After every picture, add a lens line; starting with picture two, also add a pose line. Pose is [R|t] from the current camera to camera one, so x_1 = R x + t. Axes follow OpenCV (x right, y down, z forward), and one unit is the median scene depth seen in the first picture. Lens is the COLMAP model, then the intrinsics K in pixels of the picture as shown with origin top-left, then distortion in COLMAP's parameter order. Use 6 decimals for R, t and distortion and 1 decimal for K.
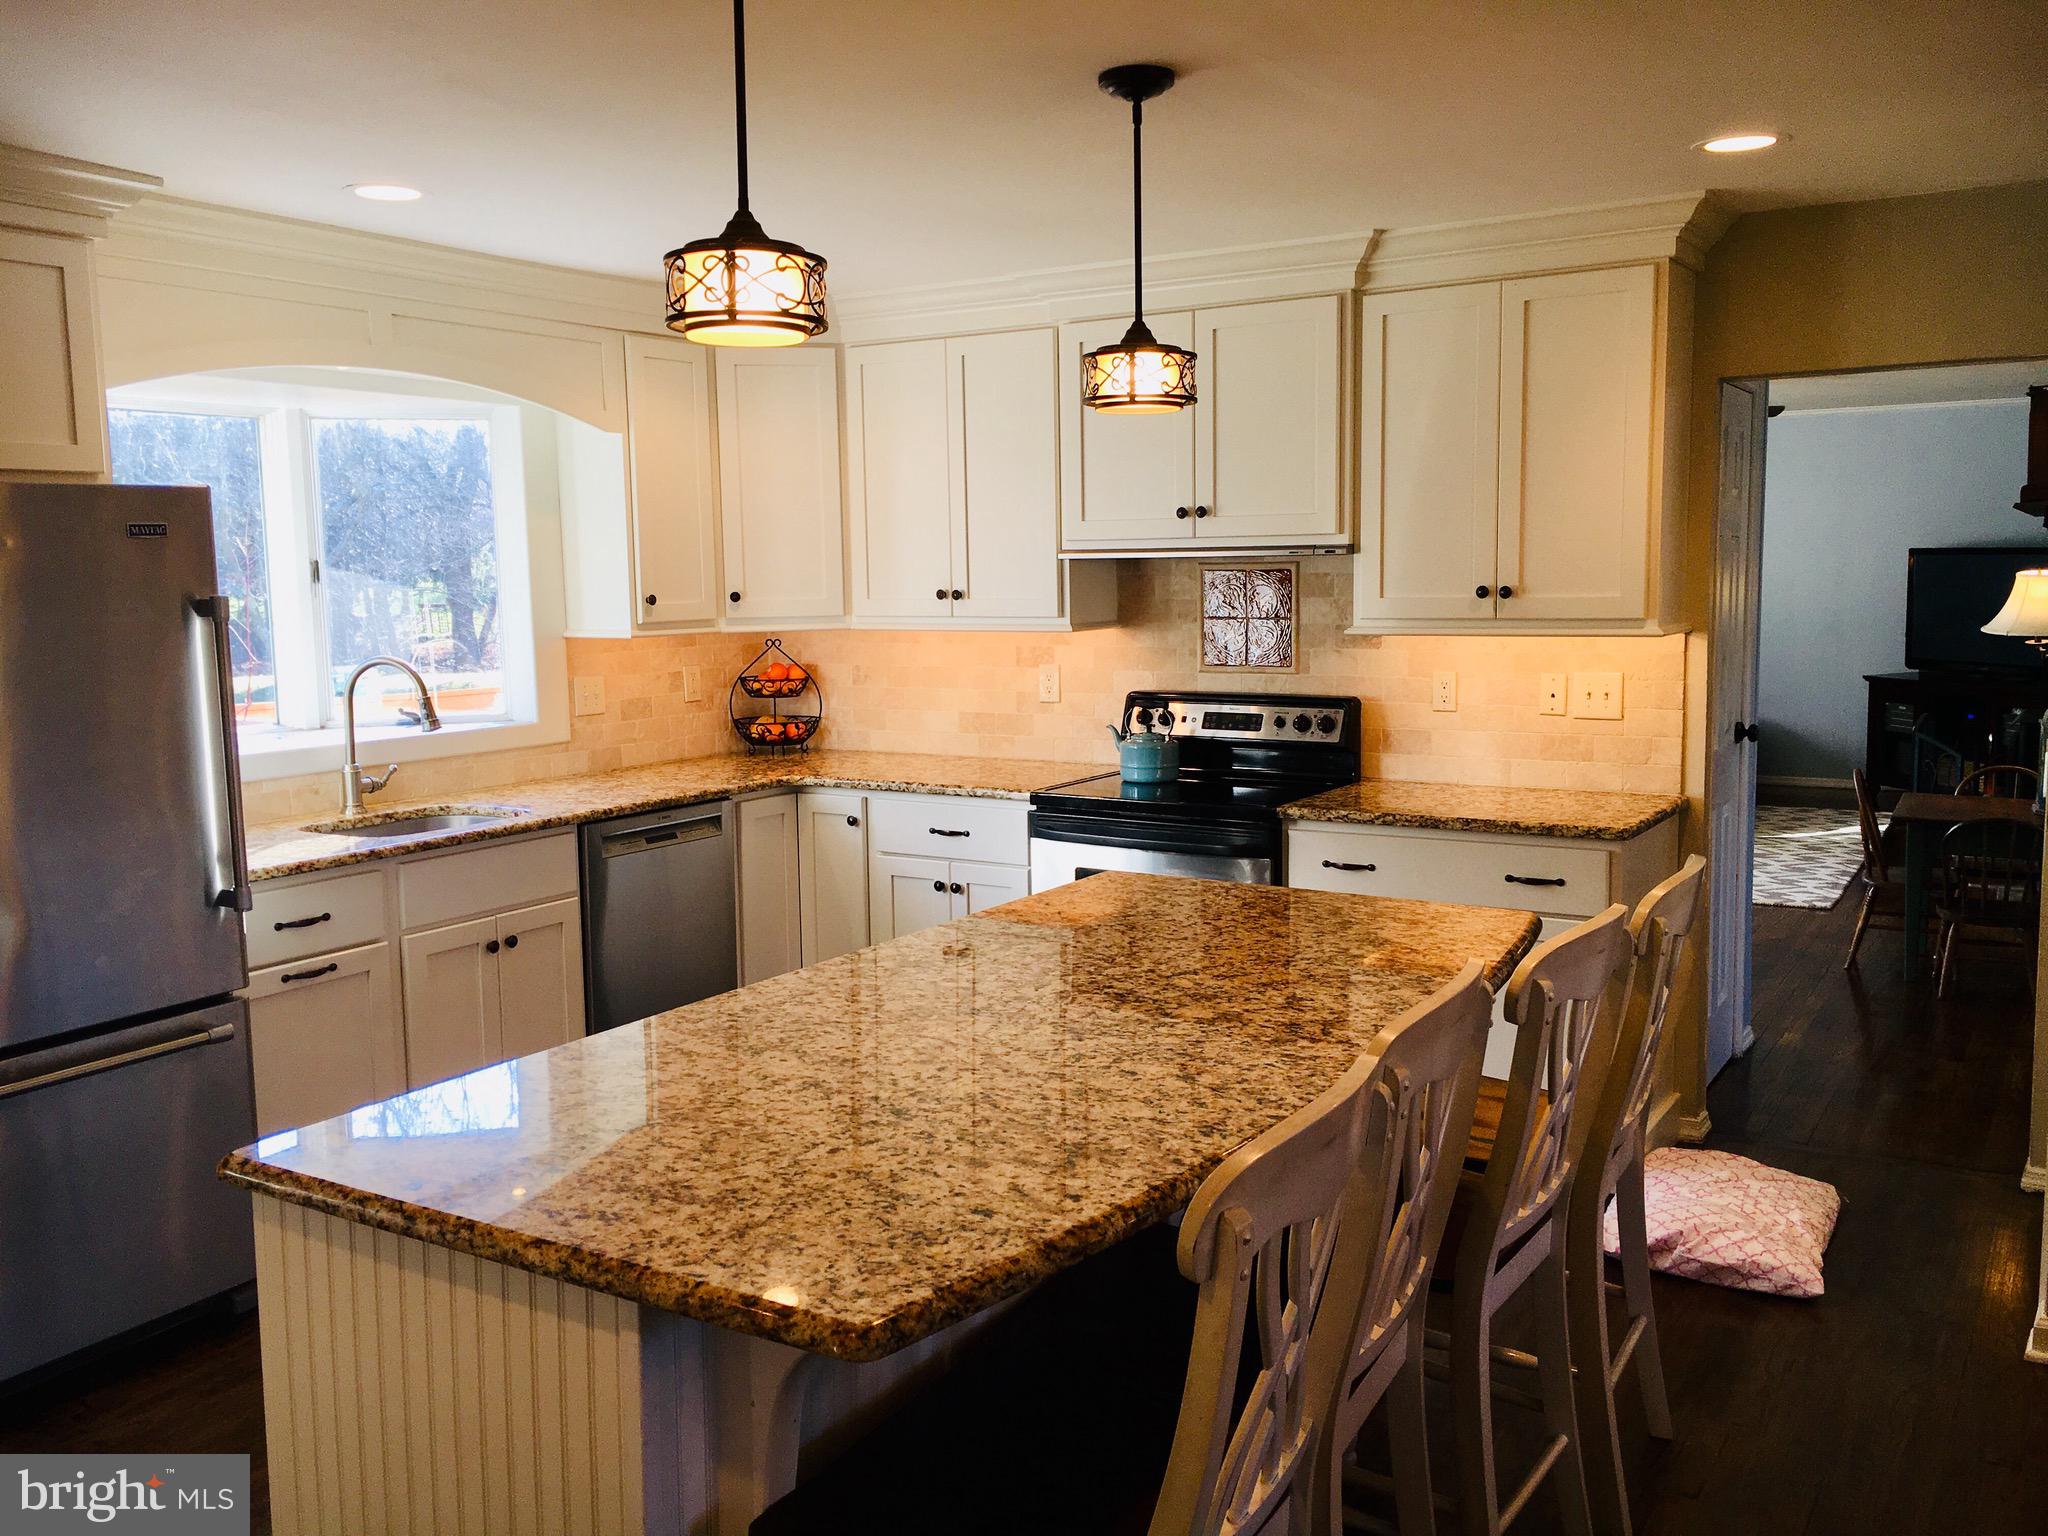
lens RADIAL K [[1736.2, 0, 1032.5], [0, 1736.2, 765.4], [0, 0, 1]] dist [0.041866, -0.062185]
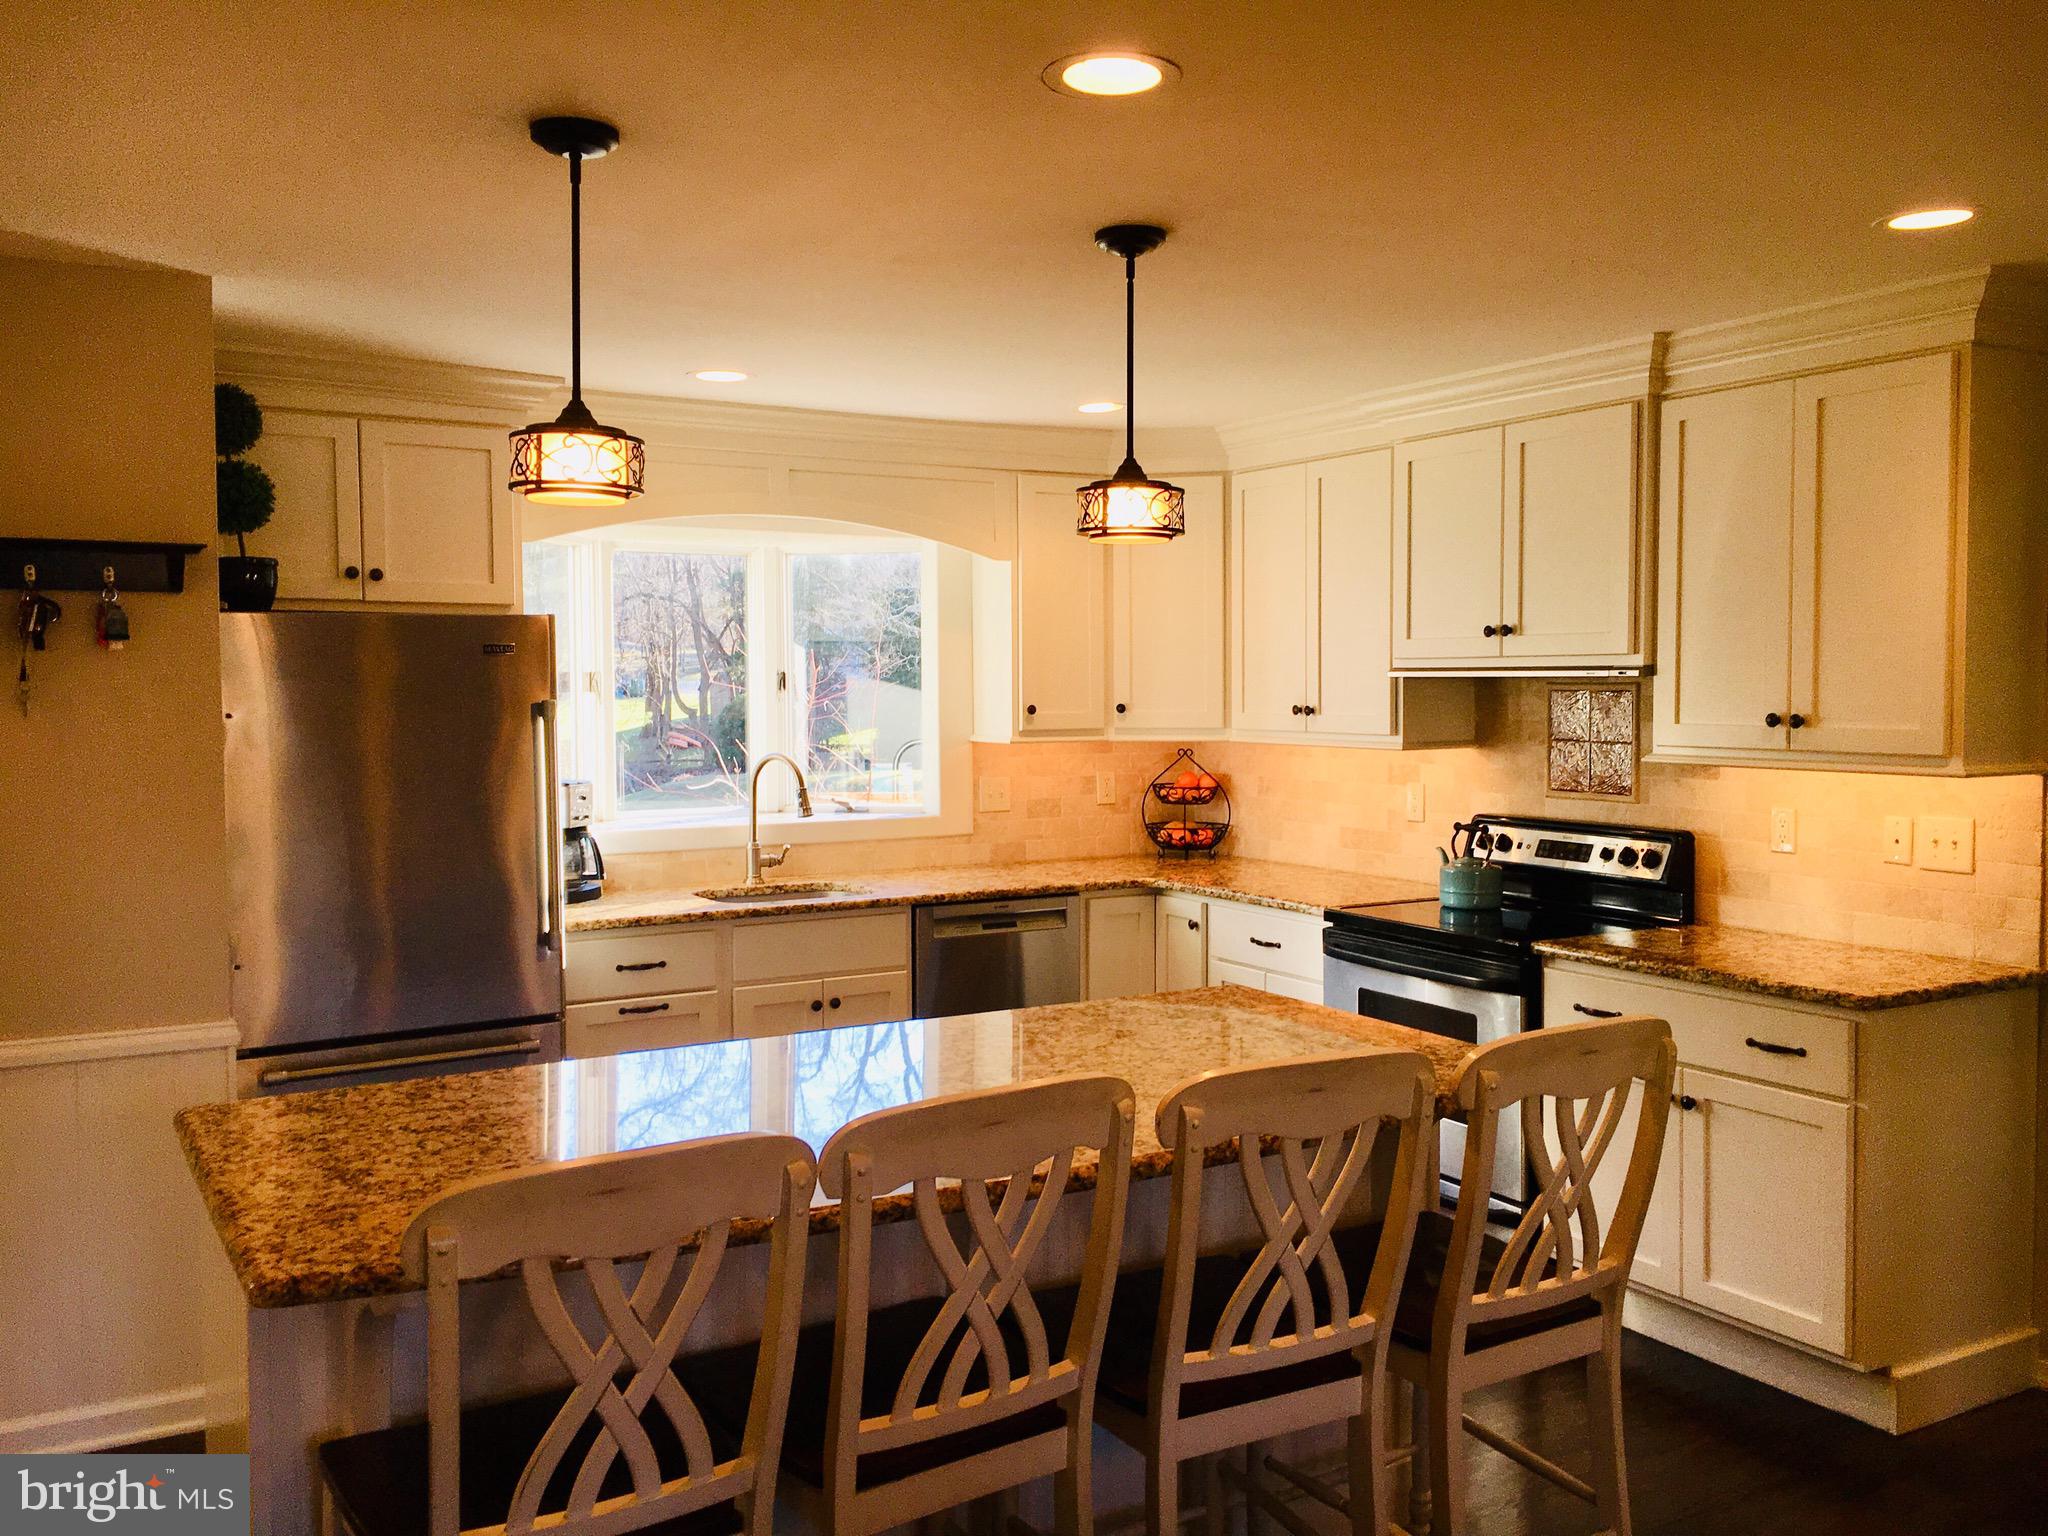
lens RADIAL K [[1736.2, 0, 1028.4], [0, 1736.2, 772.9], [0, 0, 1]] dist [0.041866, -0.062185]
pose [[0.886119, 0.037628, -0.461928, 0.323008], [-0.063424, 0.997167, -0.040438, -0.011708], [0.459098, 0.065130, 0.885995, 0.028897]]
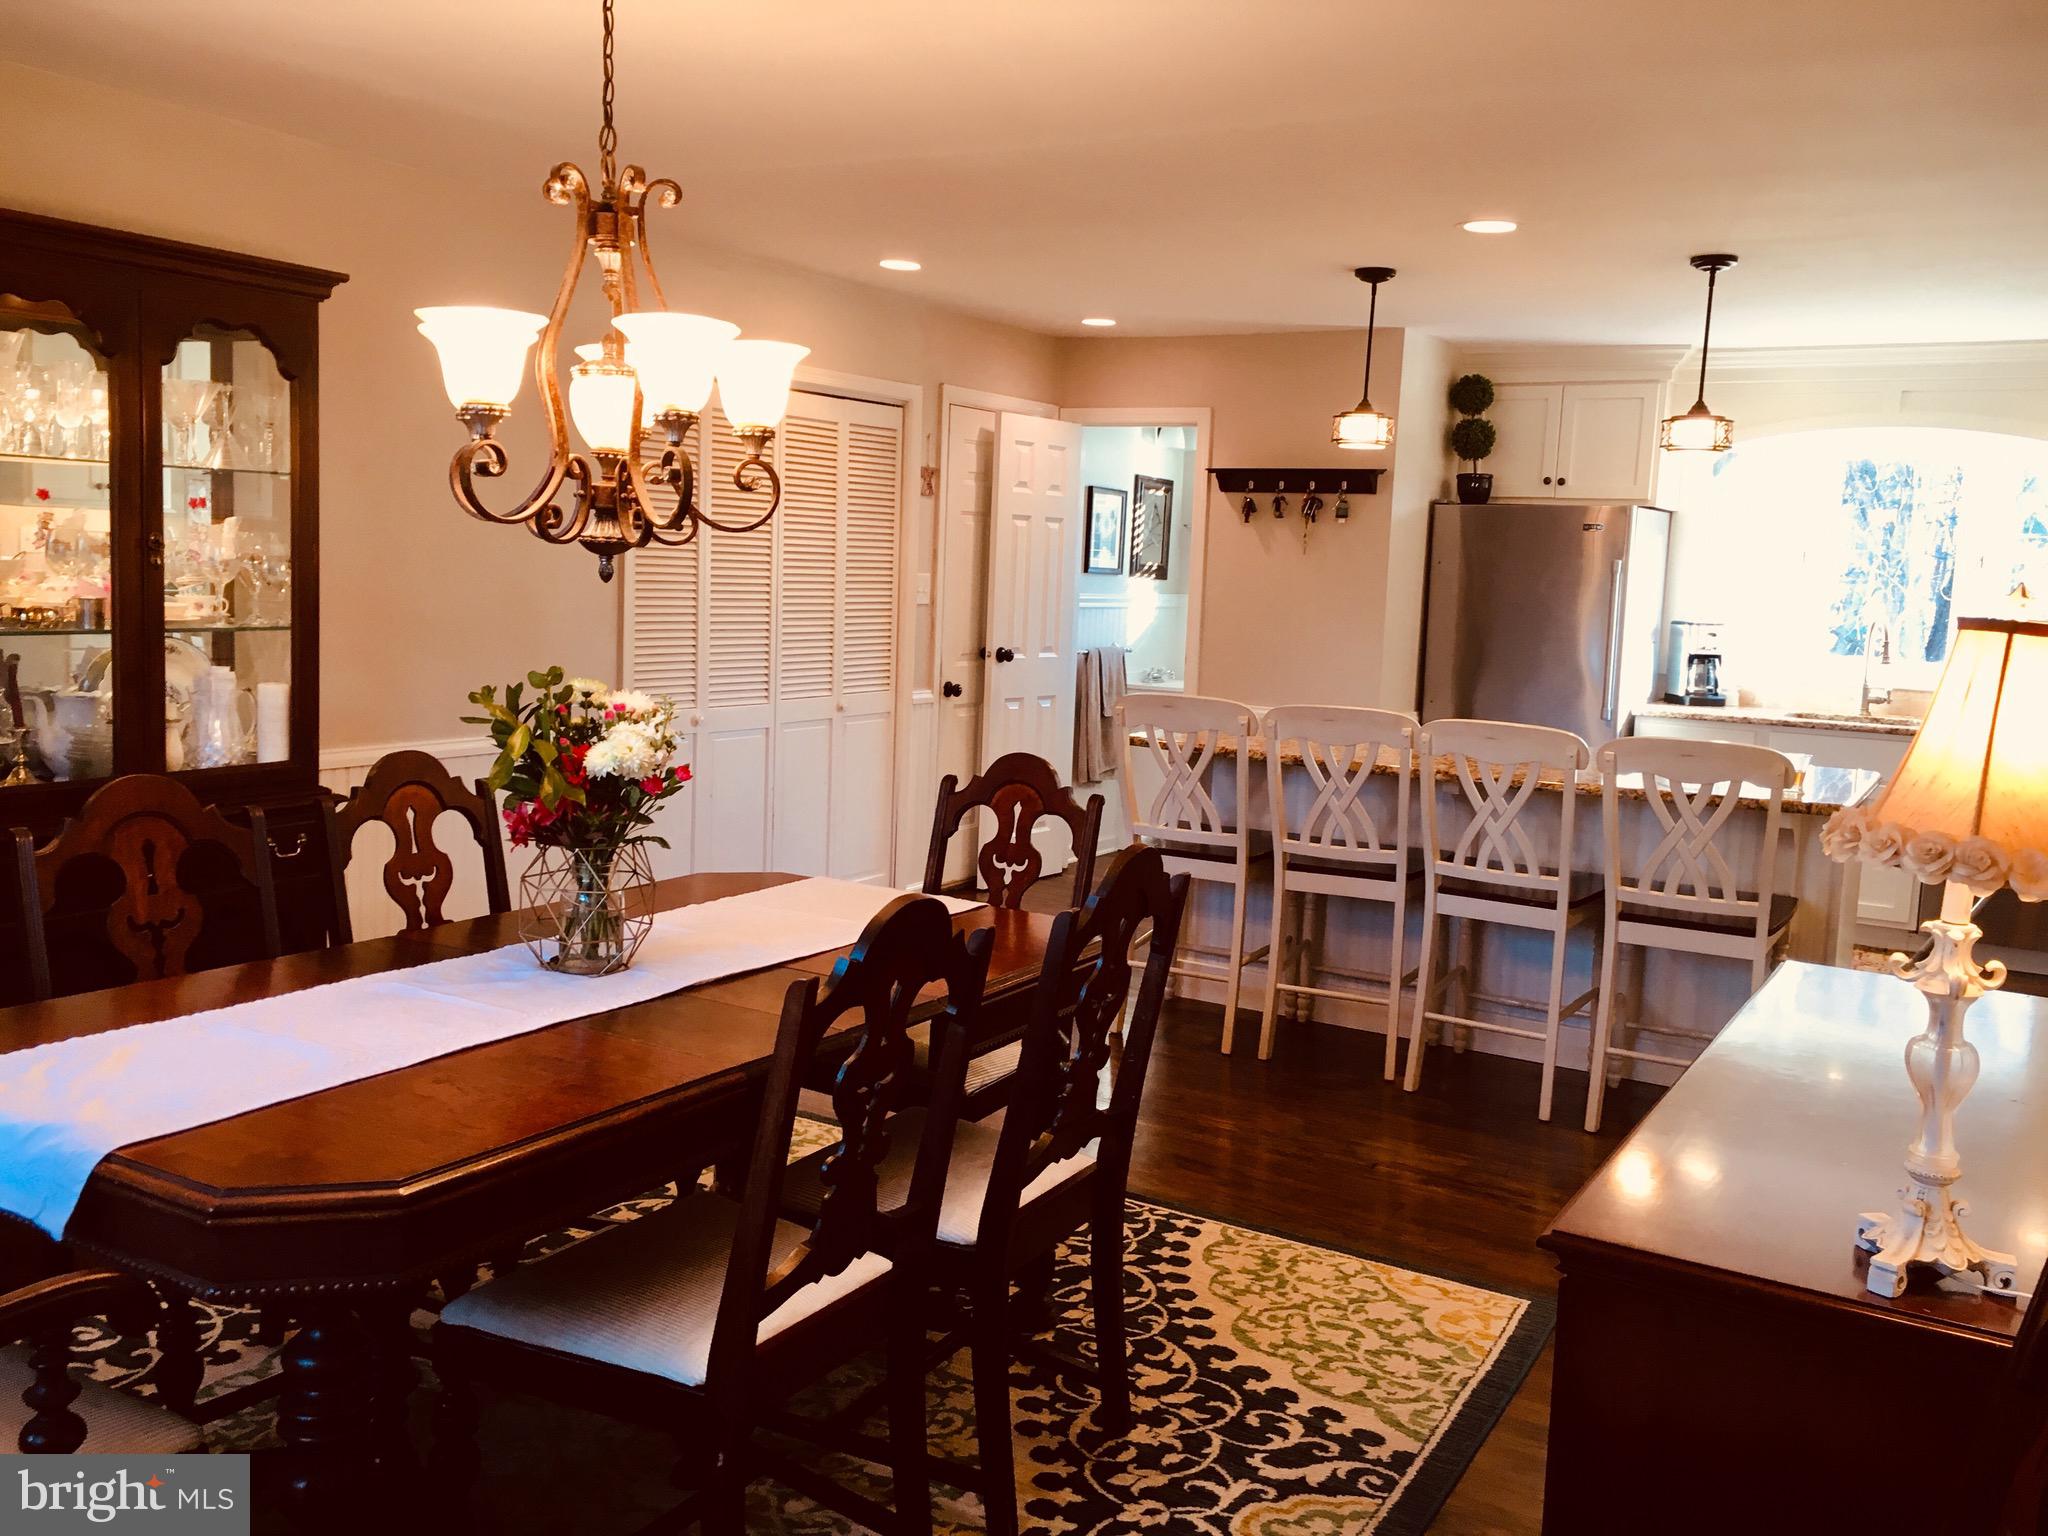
lens RADIAL K [[1736.2, 0, 1023.0], [0, 1736.2, 765.0], [0, 0, 1]] dist [0.041866, -0.062185]
pose [[0.011498, 0.133773, -0.990945, 1.141608], [-0.148946, 0.980184, 0.130592, -0.020294], [0.988778, 0.146096, 0.031195, 0.221988]]
